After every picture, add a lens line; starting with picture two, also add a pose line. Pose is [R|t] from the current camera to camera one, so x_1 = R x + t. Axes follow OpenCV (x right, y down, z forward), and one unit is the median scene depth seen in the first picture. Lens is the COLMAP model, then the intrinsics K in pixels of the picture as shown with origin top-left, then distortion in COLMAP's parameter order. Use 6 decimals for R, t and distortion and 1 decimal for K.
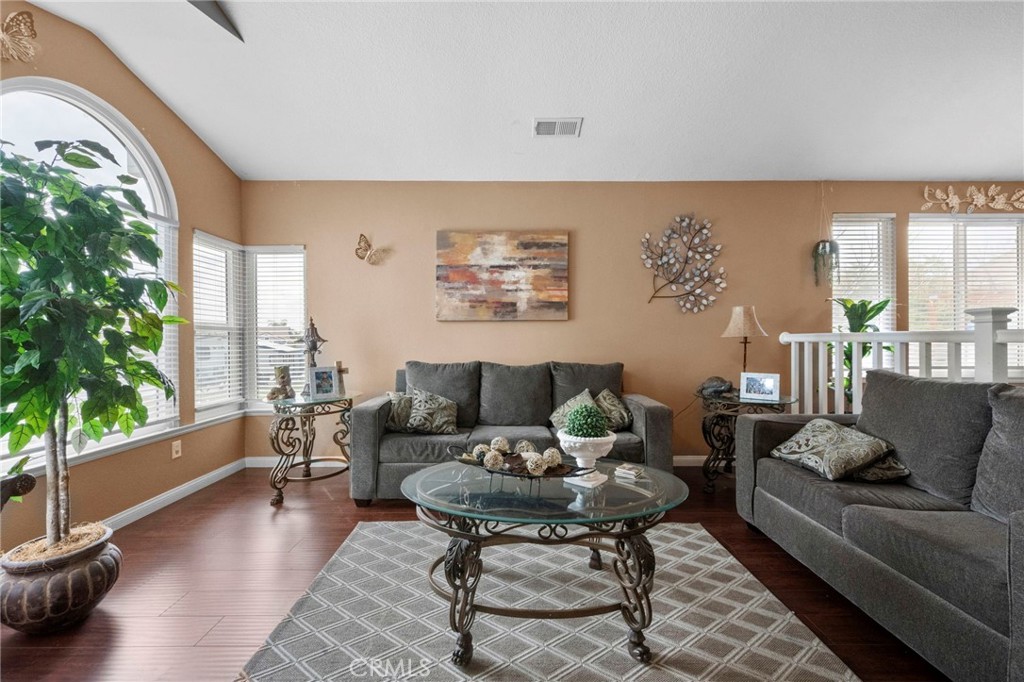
lens RADIAL K [[405.7, 0, 513.2], [0, 405.7, 342.1], [0, 0, 1]] dist [0.003246, -0.001411]
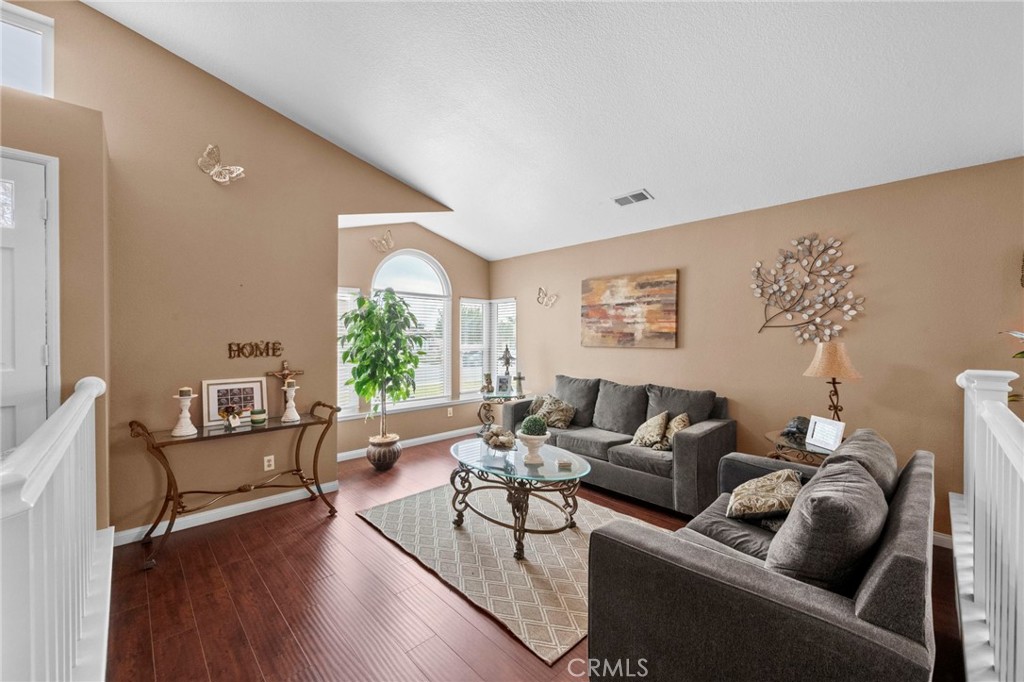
lens RADIAL K [[405.7, 0, 512.4], [0, 405.7, 339.7], [0, 0, 1]] dist [0.003246, -0.001411]
pose [[0.686665, 0.010846, -0.726893, 0.644179], [-0.009470, 0.999937, 0.005974, -0.081248], [0.726912, 0.002782, 0.686724, -0.104604]]
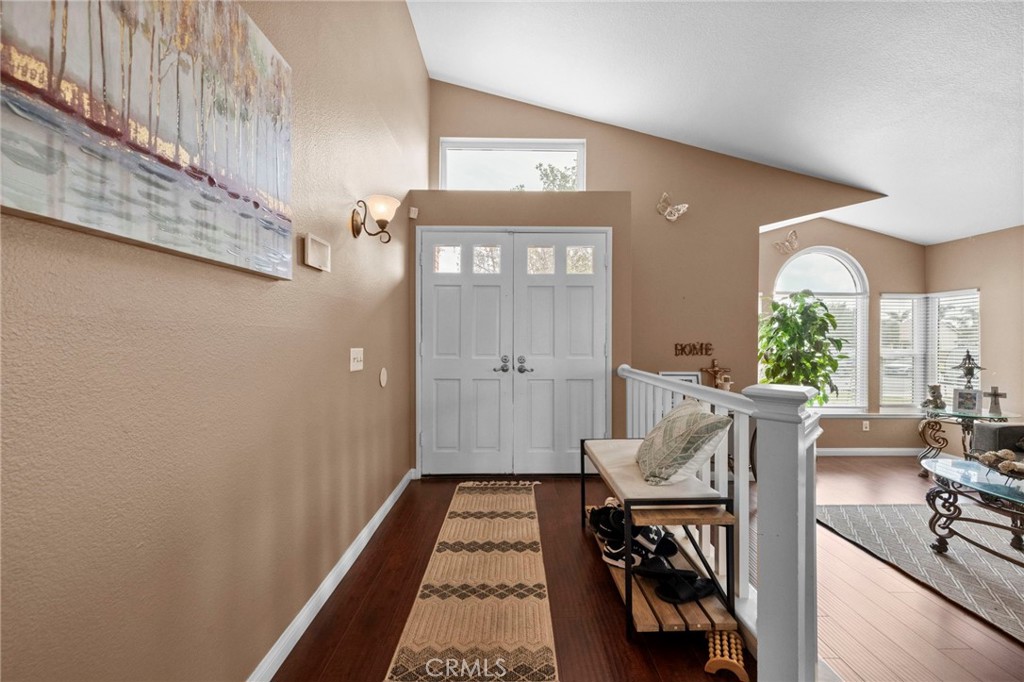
lens RADIAL K [[405.7, 0, 511.0], [0, 405.7, 336.4], [0, 0, 1]] dist [0.003246, -0.001411]
pose [[0.003524, 0.002410, -0.999991, 0.705497], [-0.011811, 0.999927, 0.002368, -0.080067], [0.999924, 0.011803, 0.003553, -0.407143]]
